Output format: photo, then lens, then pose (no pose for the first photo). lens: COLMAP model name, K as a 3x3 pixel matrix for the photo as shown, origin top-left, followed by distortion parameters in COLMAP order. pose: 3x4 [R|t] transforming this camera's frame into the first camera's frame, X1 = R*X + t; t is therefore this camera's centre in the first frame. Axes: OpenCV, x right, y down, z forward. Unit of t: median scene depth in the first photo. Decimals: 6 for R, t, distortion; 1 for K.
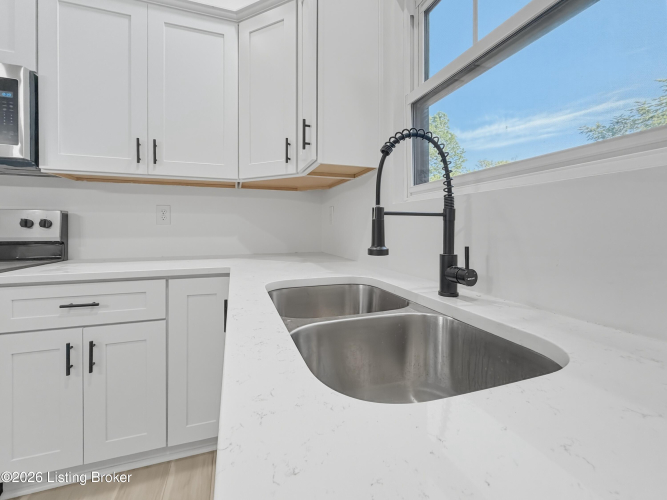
lens RADIAL K [[271.8, 0, 343.5], [0, 271.8, 228.3], [0, 0, 1]] dist [0.002705, 0.000399]
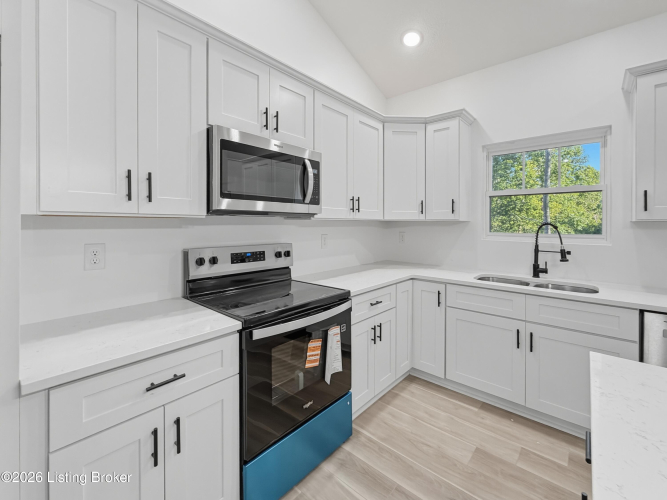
lens RADIAL K [[270.6, 0, 344.3], [0, 270.6, 221.6], [0, 0, 1]] dist [-0.002980, -0.000258]
pose [[0.878049, 0.012045, 0.478419, -1.785128], [-0.007748, 0.999910, -0.010956, -0.197459], [-0.478508, 0.005913, 0.878063, -0.381276]]
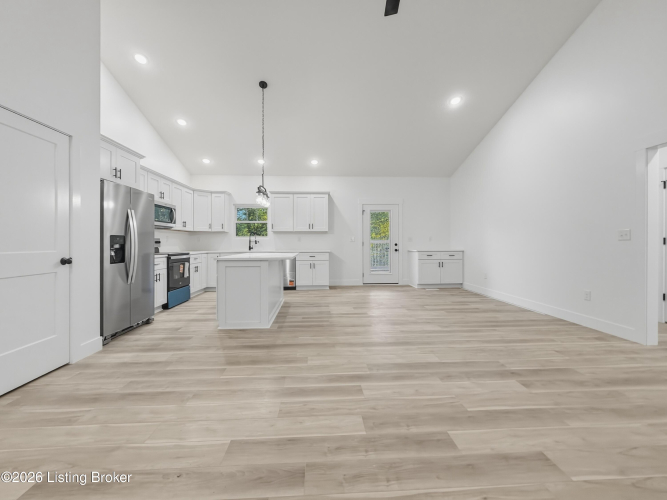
lens RADIAL K [[271.8, 0, 333.1], [0, 271.8, 243.1], [0, 0, 1]] dist [0.002705, 0.000399]
pose [[0.286109, 0.004496, 0.958187, -4.583343], [0.005406, 0.999966, -0.006306, 0.036282], [-0.958182, 0.006984, 0.286074, -2.596468]]
